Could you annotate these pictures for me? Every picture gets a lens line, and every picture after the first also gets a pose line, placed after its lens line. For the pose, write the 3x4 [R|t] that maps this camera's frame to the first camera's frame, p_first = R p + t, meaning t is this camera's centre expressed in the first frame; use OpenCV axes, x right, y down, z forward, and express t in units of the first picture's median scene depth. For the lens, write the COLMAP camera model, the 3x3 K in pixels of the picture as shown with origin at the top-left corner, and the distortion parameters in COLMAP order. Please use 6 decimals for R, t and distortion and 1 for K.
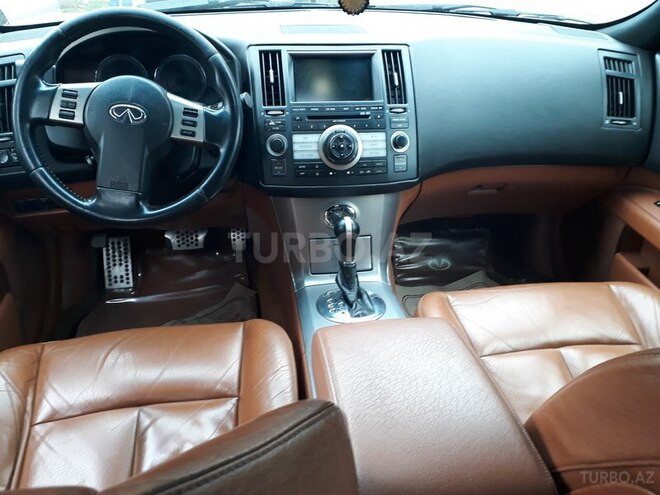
lens RADIAL K [[527.6, 0, 328.2], [0, 527.6, 245.6], [0, 0, 1]] dist [0.006940, -0.000472]
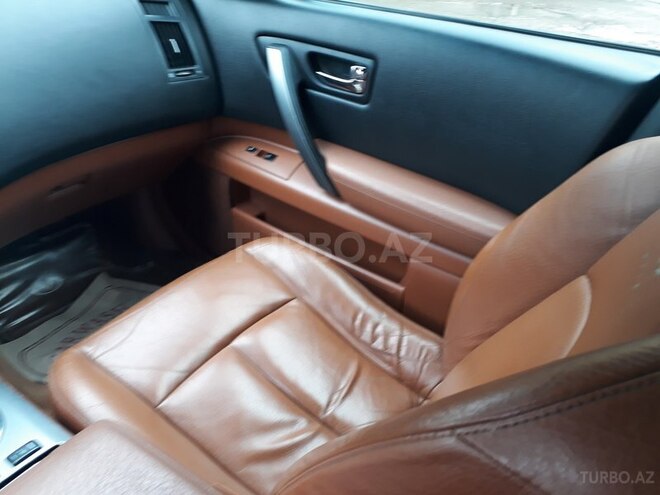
lens RADIAL K [[523.7, 0, 329.7], [0, 523.7, 255.7], [0, 0, 1]] dist [0.003253, 0.000277]
pose [[0.694741, -0.388194, 0.605509, 0.066605], [0.332911, 0.919796, 0.207714, -0.051317], [-0.637578, 0.057273, 0.768254, 0.179777]]
